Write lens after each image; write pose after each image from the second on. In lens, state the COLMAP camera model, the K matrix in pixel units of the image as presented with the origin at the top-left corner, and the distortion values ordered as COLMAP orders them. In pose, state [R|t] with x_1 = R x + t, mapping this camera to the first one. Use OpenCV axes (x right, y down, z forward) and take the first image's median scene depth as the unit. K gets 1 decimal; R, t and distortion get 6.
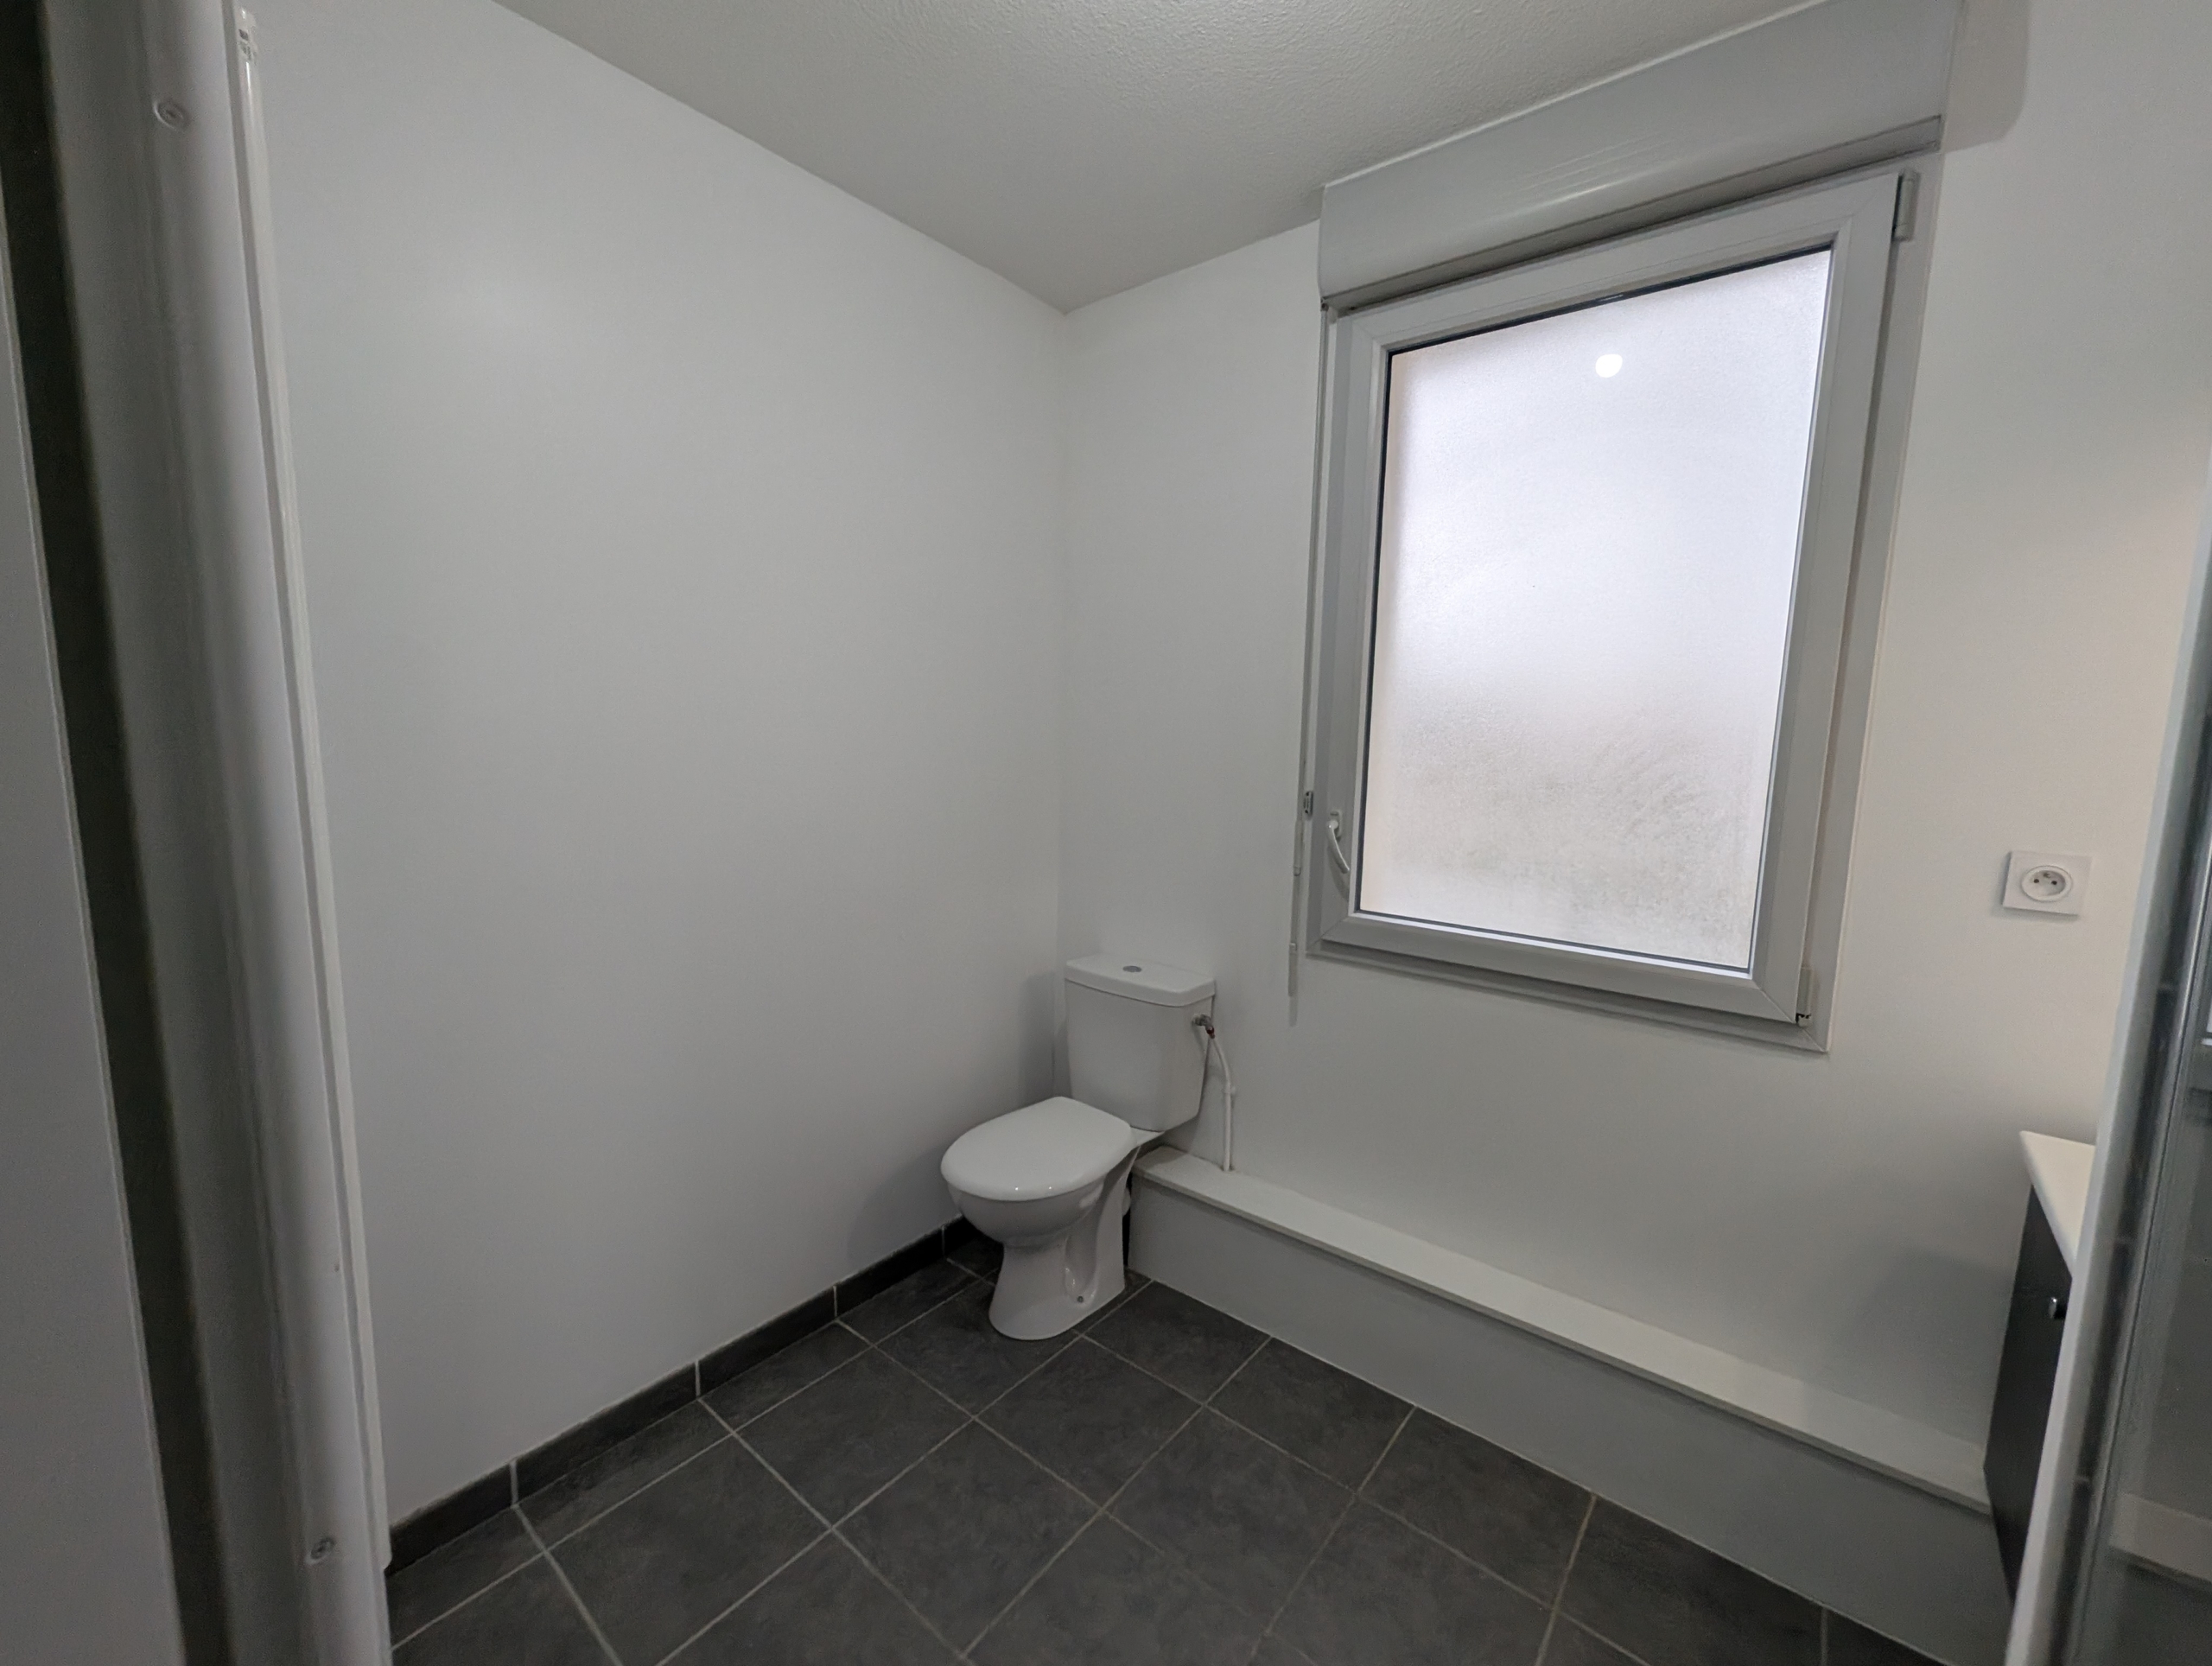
lens RADIAL K [[909.2, 0, 1097.9], [0, 909.2, 844.1], [0, 0, 1]] dist [0.005754, -0.003876]
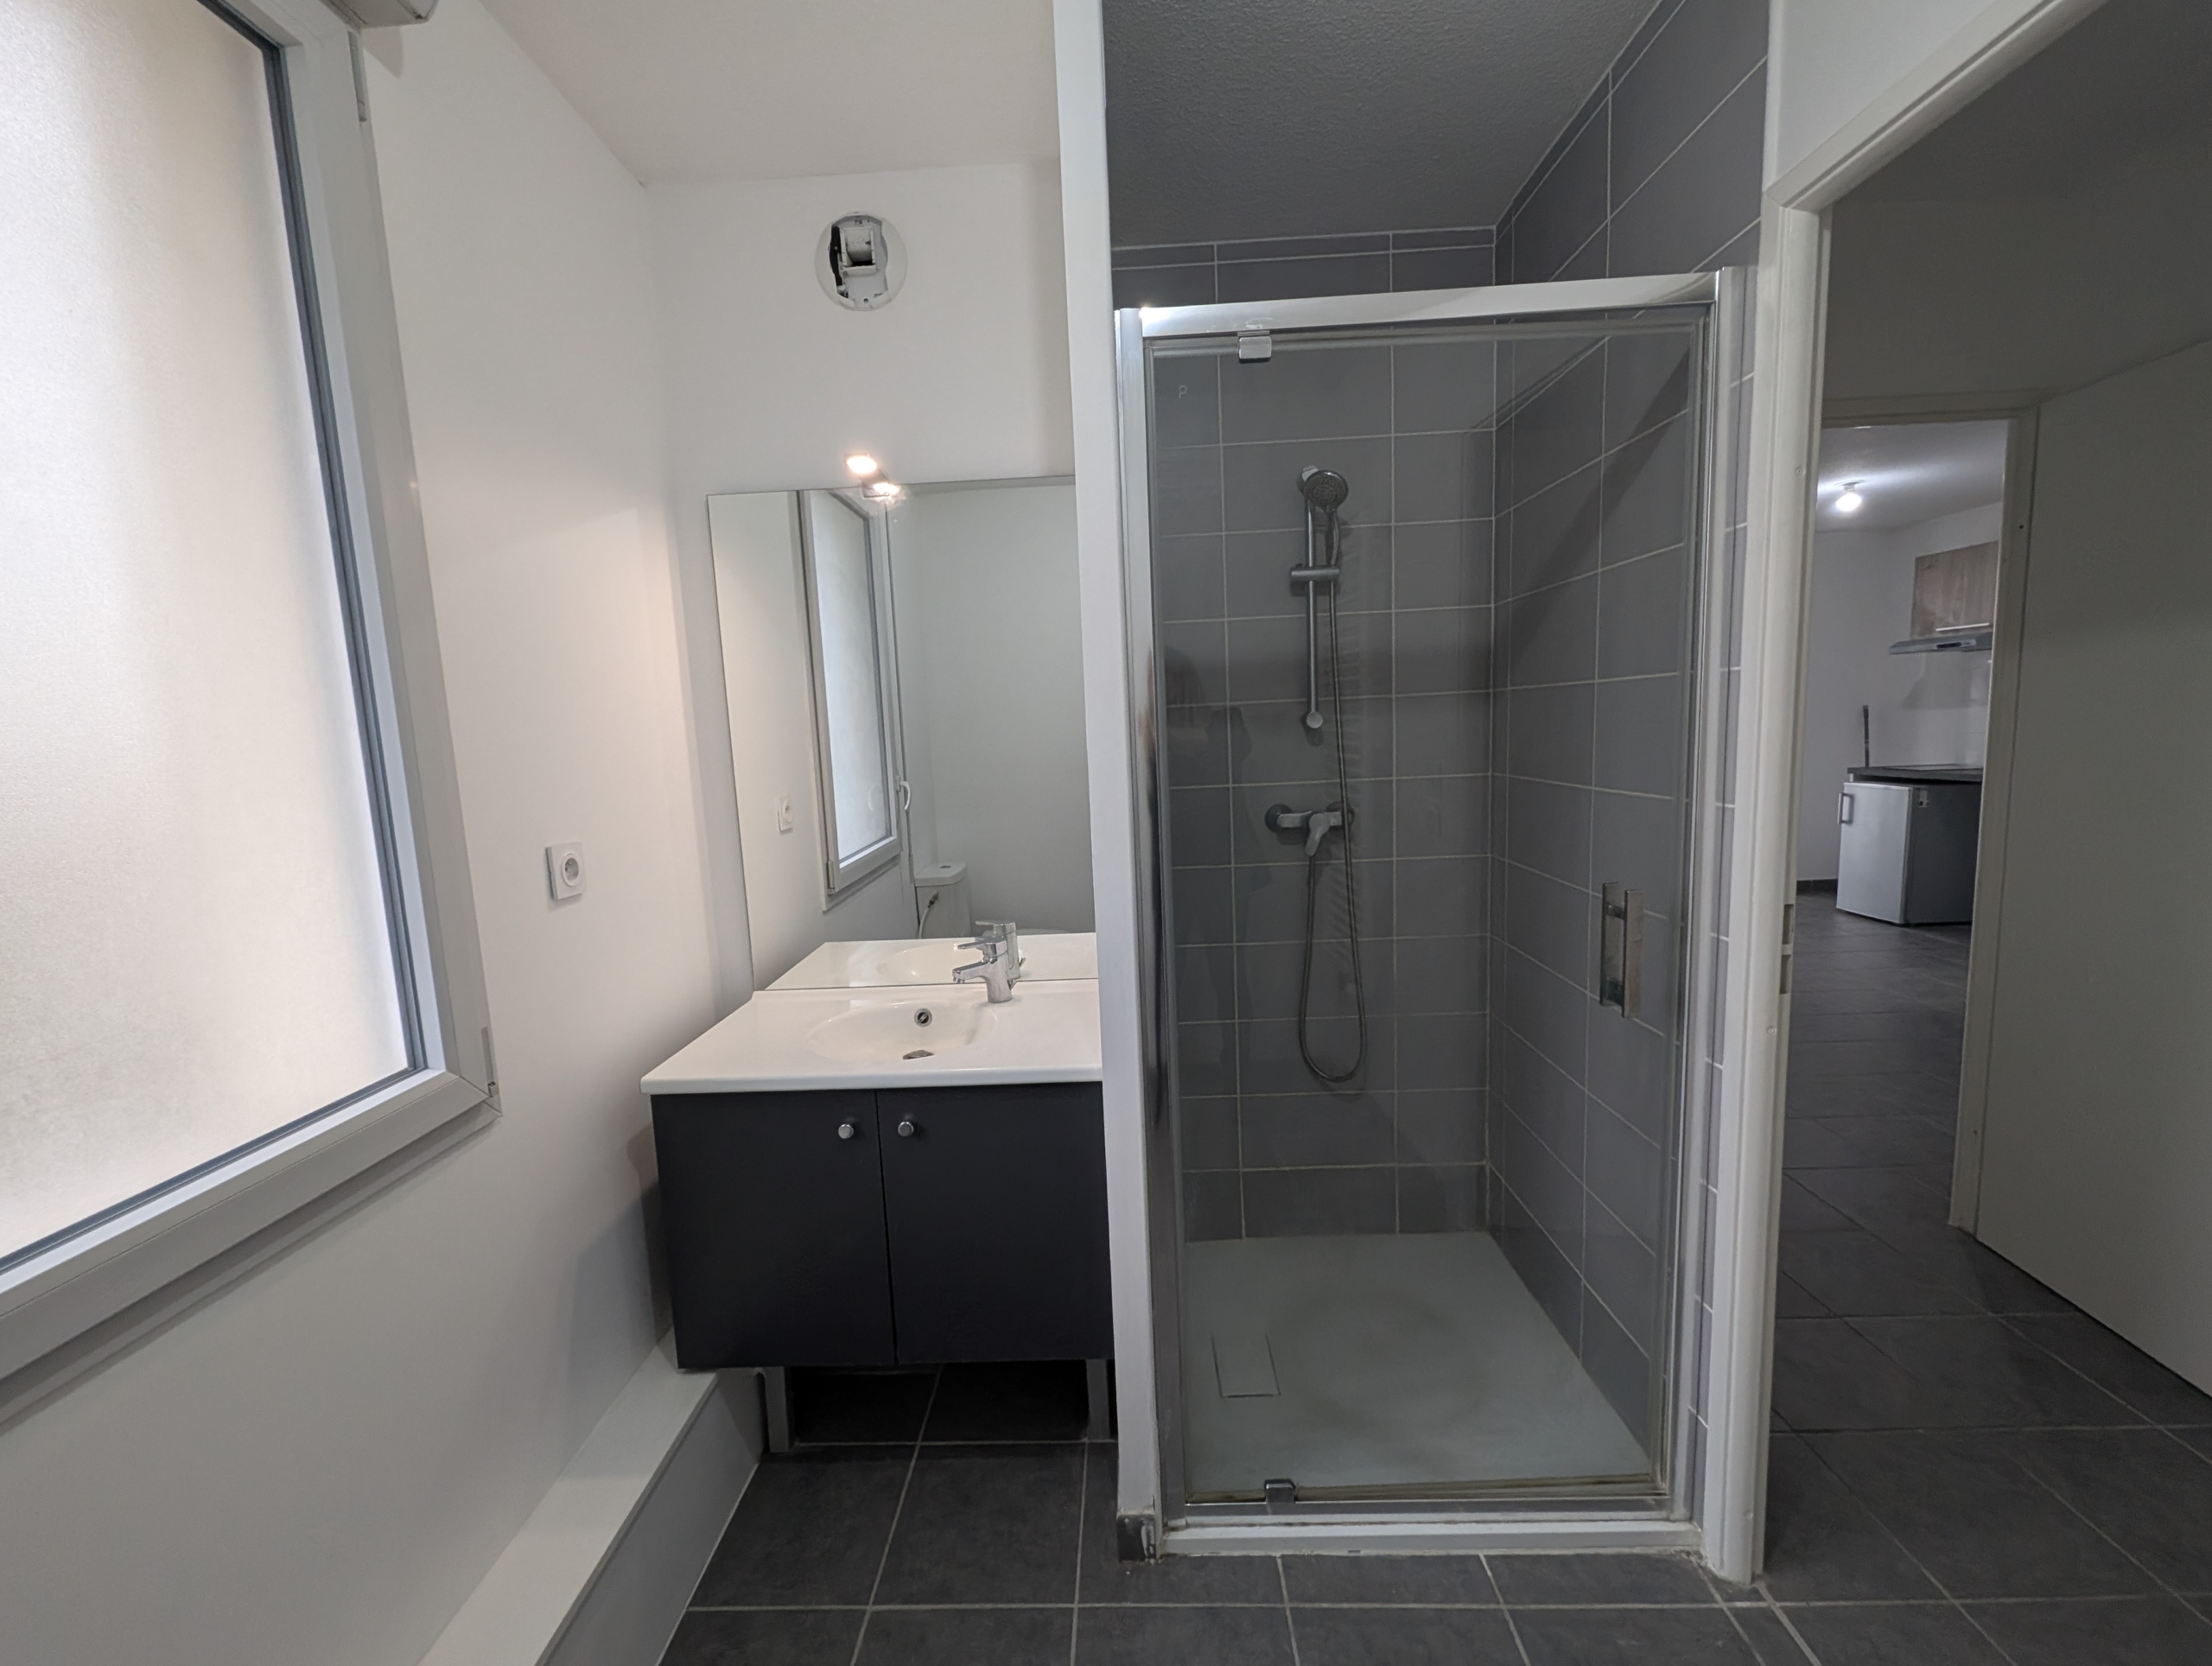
lens RADIAL K [[909.2, 0, 1097.9], [0, 909.2, 844.1], [0, 0, 1]] dist [0.005754, -0.003876]
pose [[-0.612653, -0.089333, 0.785287, -0.173870], [0.135303, 0.967069, 0.215571, -0.117681], [-0.778684, 0.238322, -0.580391, 0.958937]]
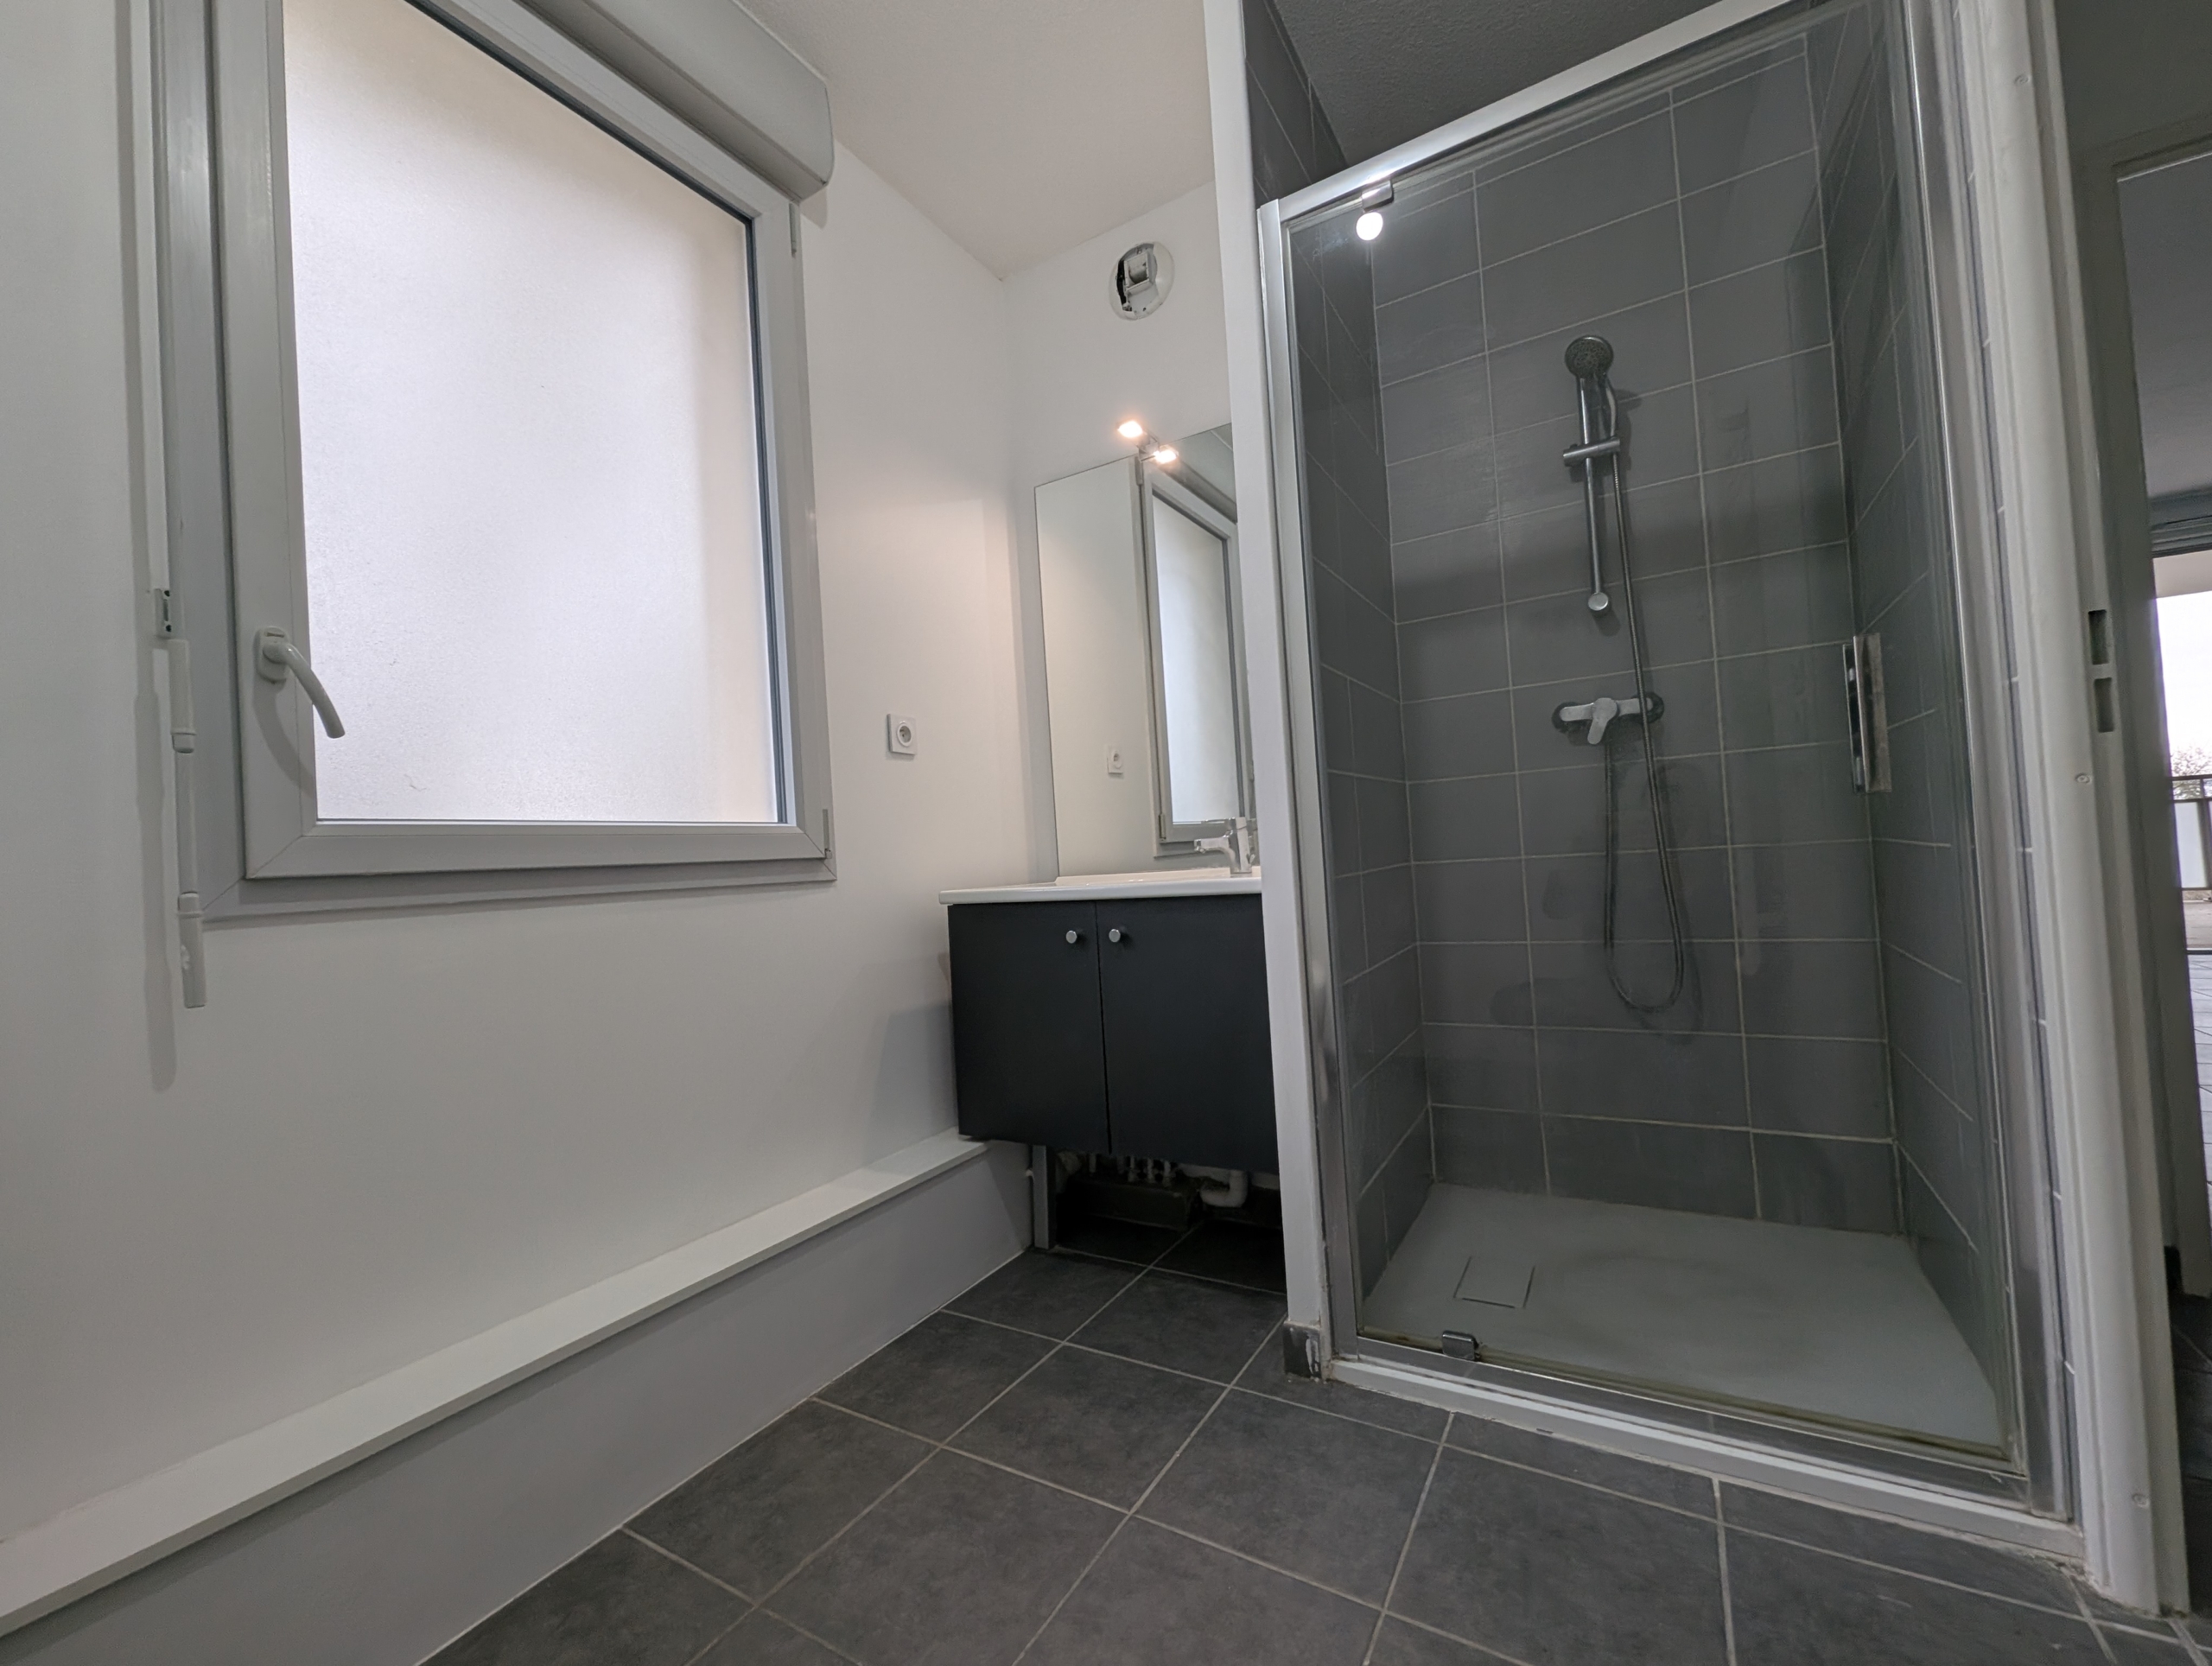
lens RADIAL K [[909.2, 0, 1097.9], [0, 909.2, 844.1], [0, 0, 1]] dist [0.005754, -0.003876]
pose [[-0.143056, 0.010301, 0.989661, -0.433010], [0.186363, 0.982339, 0.016715, 0.217297], [-0.972010, 0.186828, -0.142449, 0.791608]]
